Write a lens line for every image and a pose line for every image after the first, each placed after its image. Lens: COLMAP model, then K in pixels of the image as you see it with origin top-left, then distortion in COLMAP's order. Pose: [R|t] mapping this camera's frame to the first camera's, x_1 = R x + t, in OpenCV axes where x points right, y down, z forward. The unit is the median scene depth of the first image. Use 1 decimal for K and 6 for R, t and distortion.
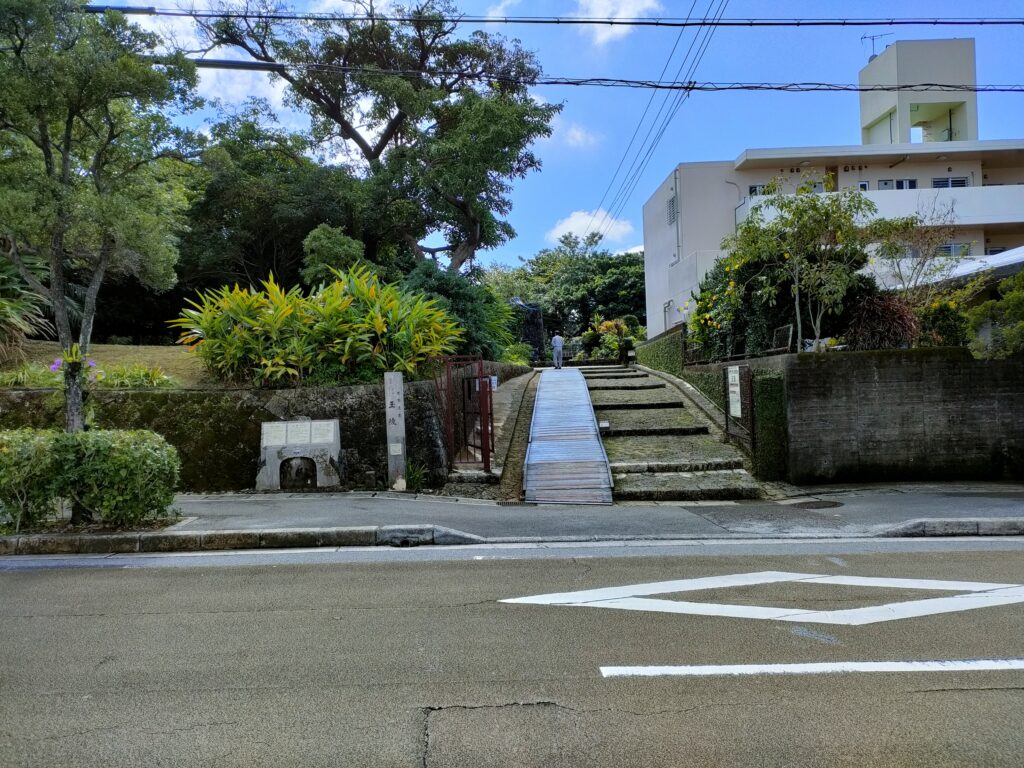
lens RADIAL K [[817.5, 0, 512.0], [0, 817.5, 384.0], [0, 0, 1]] dist [0.002617, 0.000805]
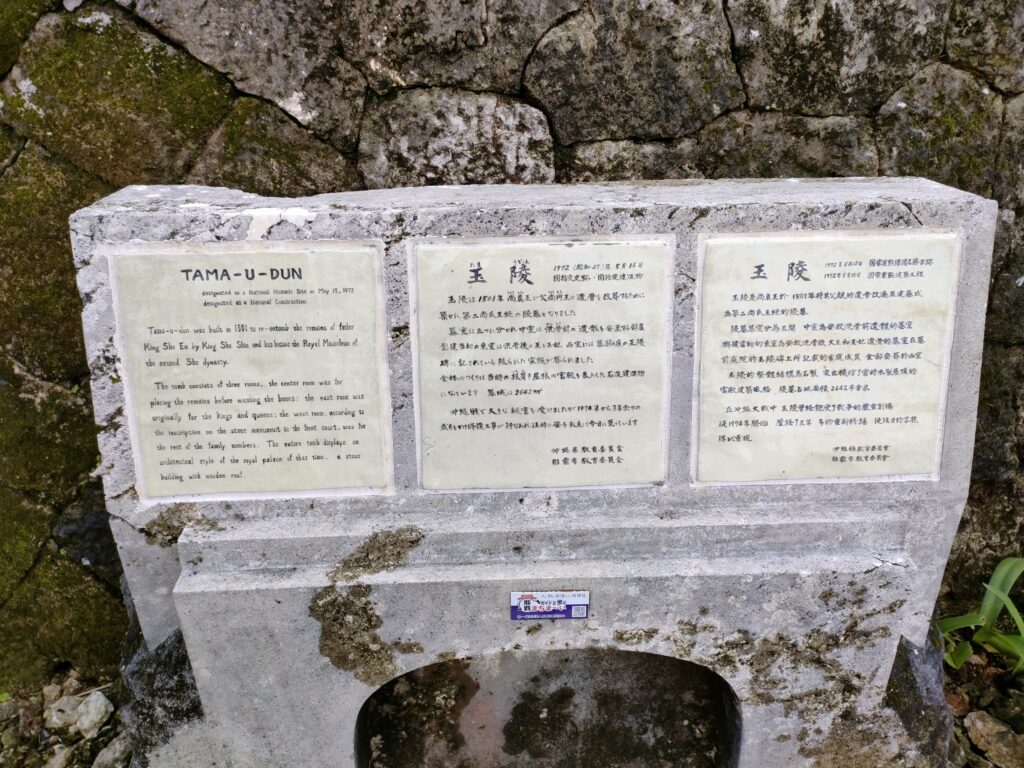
lens RADIAL K [[817.5, 0, 512.0], [0, 817.5, 384.0], [0, 0, 1]] dist [0.002617, 0.000805]
pose [[0.998889, 0.020458, 0.042444, -0.268623], [-0.037948, 0.883249, 0.467366, 0.022405], [-0.027927, -0.468457, 0.883045, 0.928673]]
